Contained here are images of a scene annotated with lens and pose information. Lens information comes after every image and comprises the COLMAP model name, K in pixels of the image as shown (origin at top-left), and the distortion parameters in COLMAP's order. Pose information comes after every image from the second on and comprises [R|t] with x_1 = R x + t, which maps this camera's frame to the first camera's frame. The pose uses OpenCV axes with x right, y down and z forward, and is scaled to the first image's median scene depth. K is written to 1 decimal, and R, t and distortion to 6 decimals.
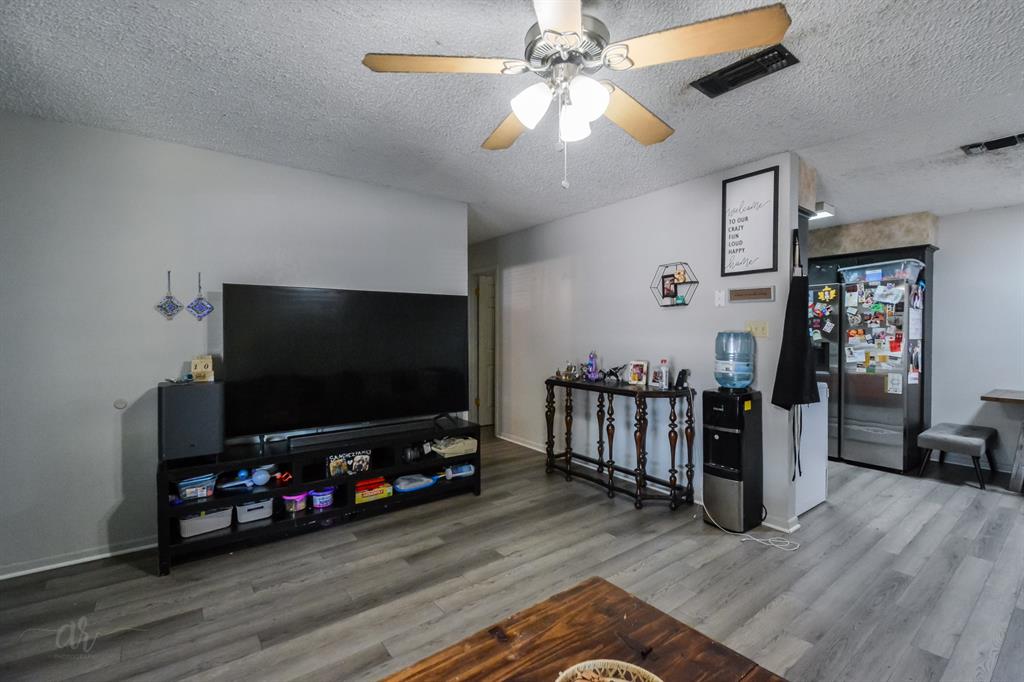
lens RADIAL K [[450.0, 0, 538.9], [0, 450.0, 336.4], [0, 0, 1]] dist [0.000574, -0.000349]
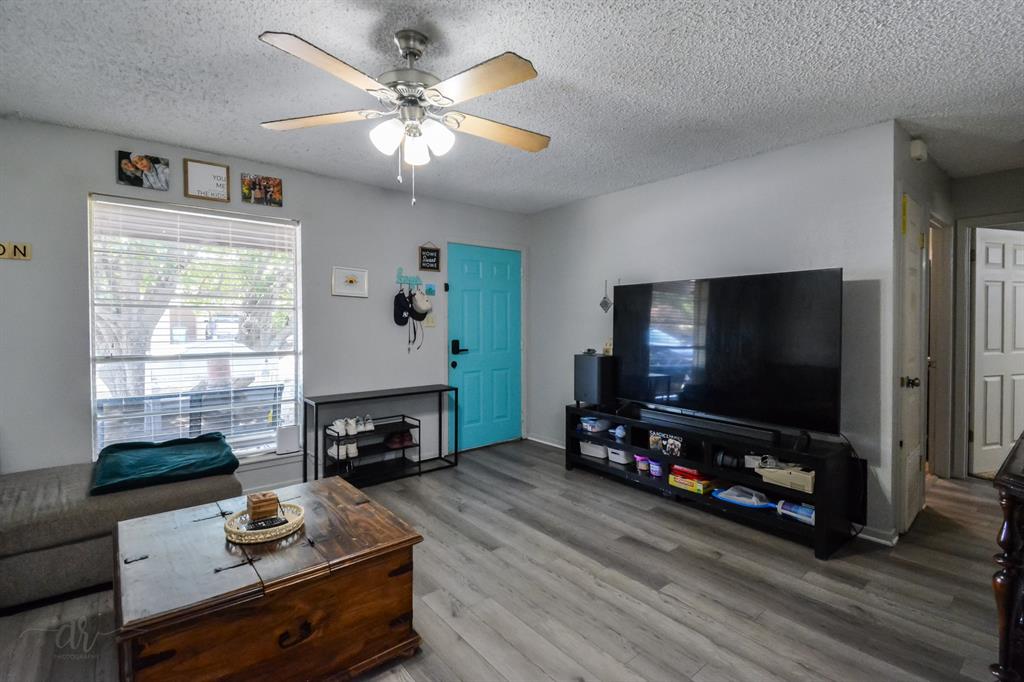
lens RADIAL K [[477.1, 0, 539.8], [0, 477.1, 329.2], [0, 0, 1]] dist [0.001331, -0.000450]
pose [[0.038693, 0.017210, -0.999103, 0.688148], [-0.015317, 0.999744, 0.016628, -0.004026], [0.999134, 0.014660, 0.038947, 0.645508]]
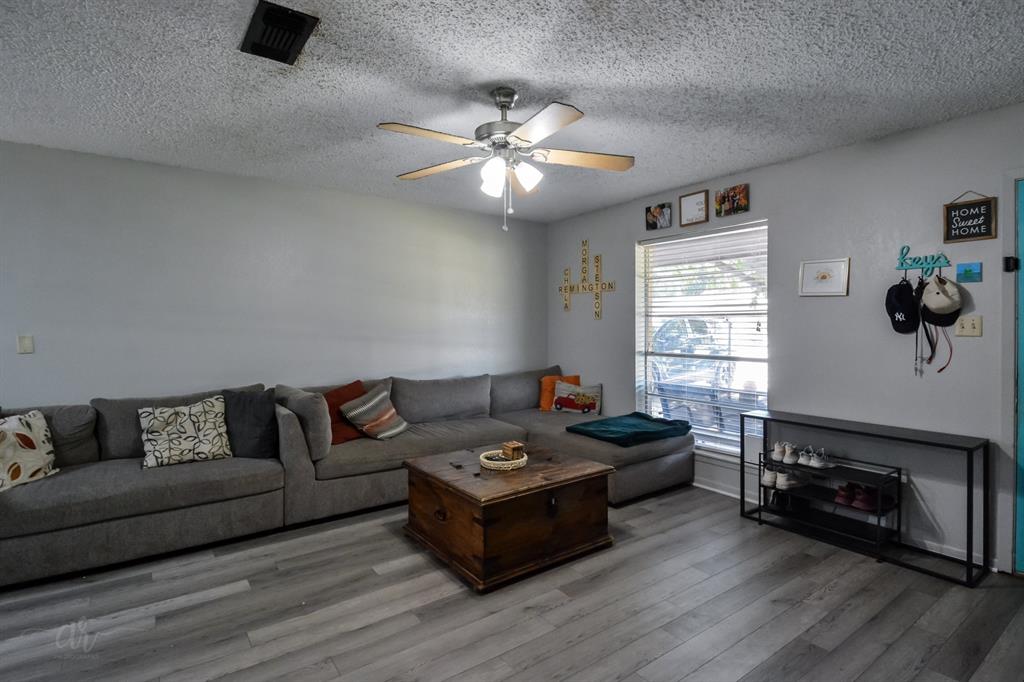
lens RADIAL K [[509.0, 0, 514.5], [0, 509.0, 326.6], [0, 0, 1]] dist [-0.003174, -0.001164]
pose [[-0.998361, 0.005320, 0.056978, -0.032899], [0.006025, 0.999907, 0.012201, -0.014948], [-0.056907, 0.012524, -0.998301, 1.328057]]
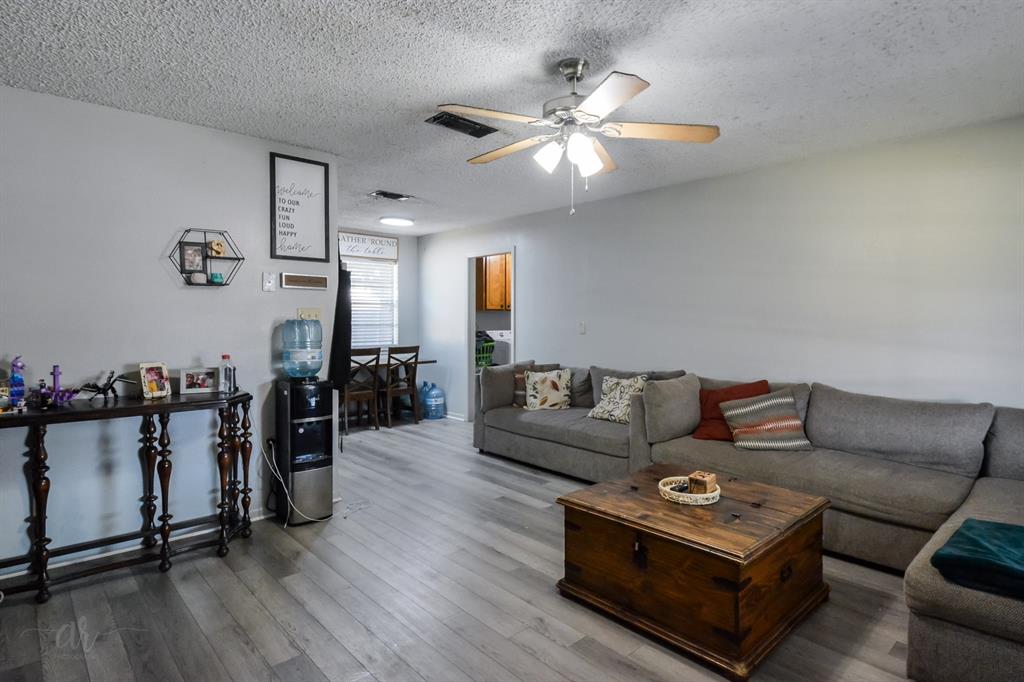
lens RADIAL K [[539.1, 0, 514.1], [0, 539.1, 324.2], [0, 0, 1]] dist [0.001863, 0.000345]
pose [[-0.056985, -0.011052, 0.998314, -0.774001], [0.010564, 0.999876, 0.011672, -0.007837], [-0.998319, 0.011211, -0.056861, 0.631617]]
